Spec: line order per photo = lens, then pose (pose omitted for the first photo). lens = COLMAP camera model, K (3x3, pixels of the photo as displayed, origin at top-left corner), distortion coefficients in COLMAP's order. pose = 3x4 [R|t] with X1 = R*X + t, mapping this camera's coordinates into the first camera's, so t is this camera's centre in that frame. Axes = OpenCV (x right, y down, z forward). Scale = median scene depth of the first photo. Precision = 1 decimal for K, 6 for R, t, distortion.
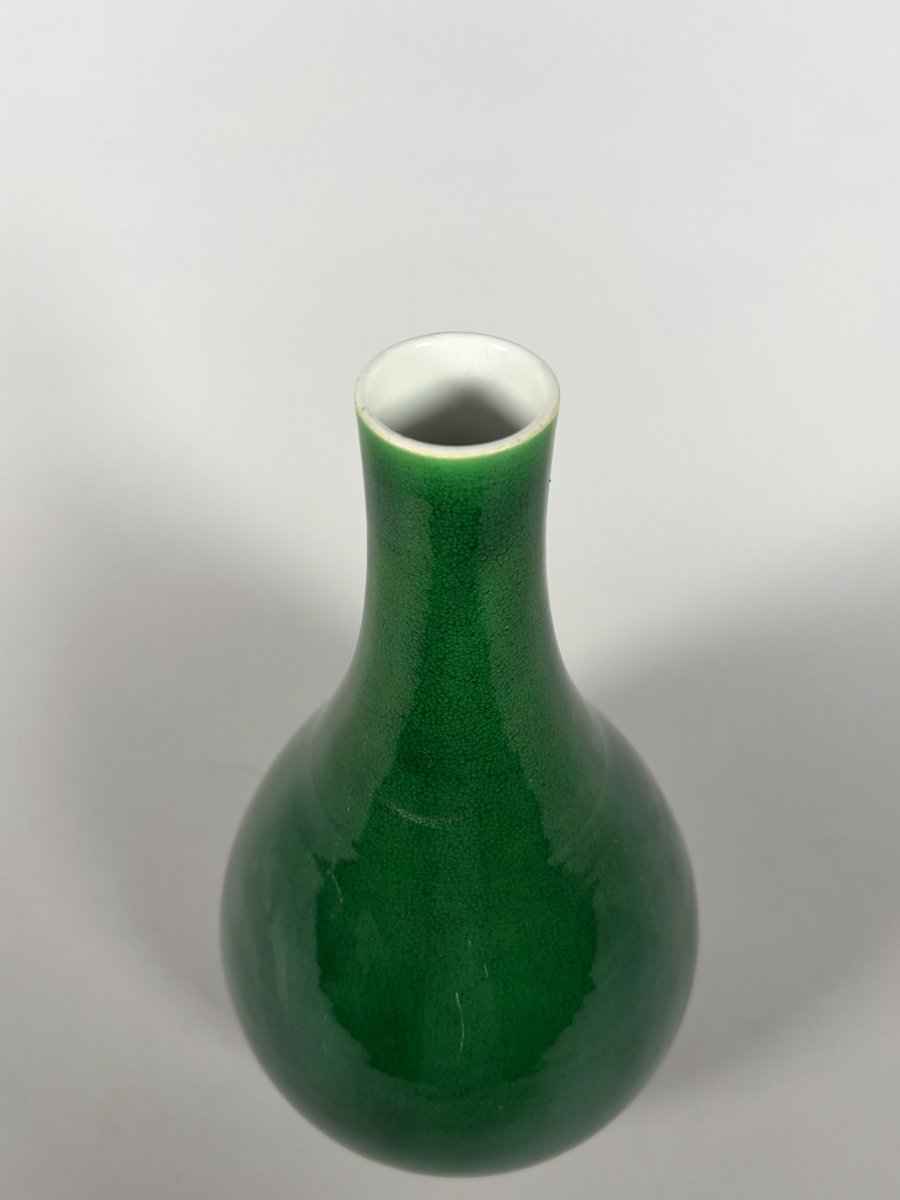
lens RADIAL K [[1076.0, 0, 450.0], [0, 1076.0, 600.0], [0, 0, 1]] dist [-0.017117, -0.008441]
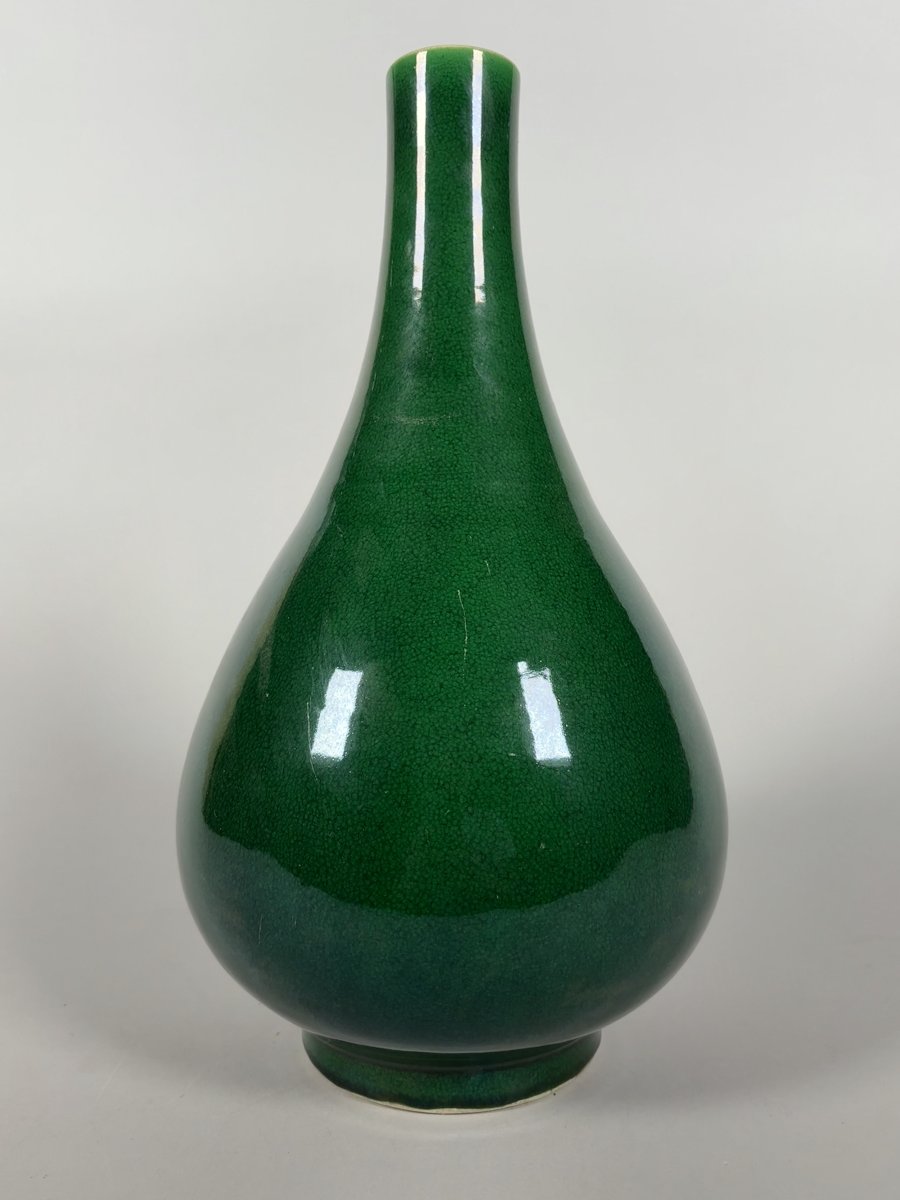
lens RADIAL K [[1076.0, 0, 450.0], [0, 1076.0, 600.0], [0, 0, 1]] dist [-0.017117, -0.008441]
pose [[0.999212, 0.006159, 0.039201, -0.041742], [0.022181, 0.732437, -0.680473, 1.094720], [-0.032903, 0.680807, 0.731724, 0.320217]]
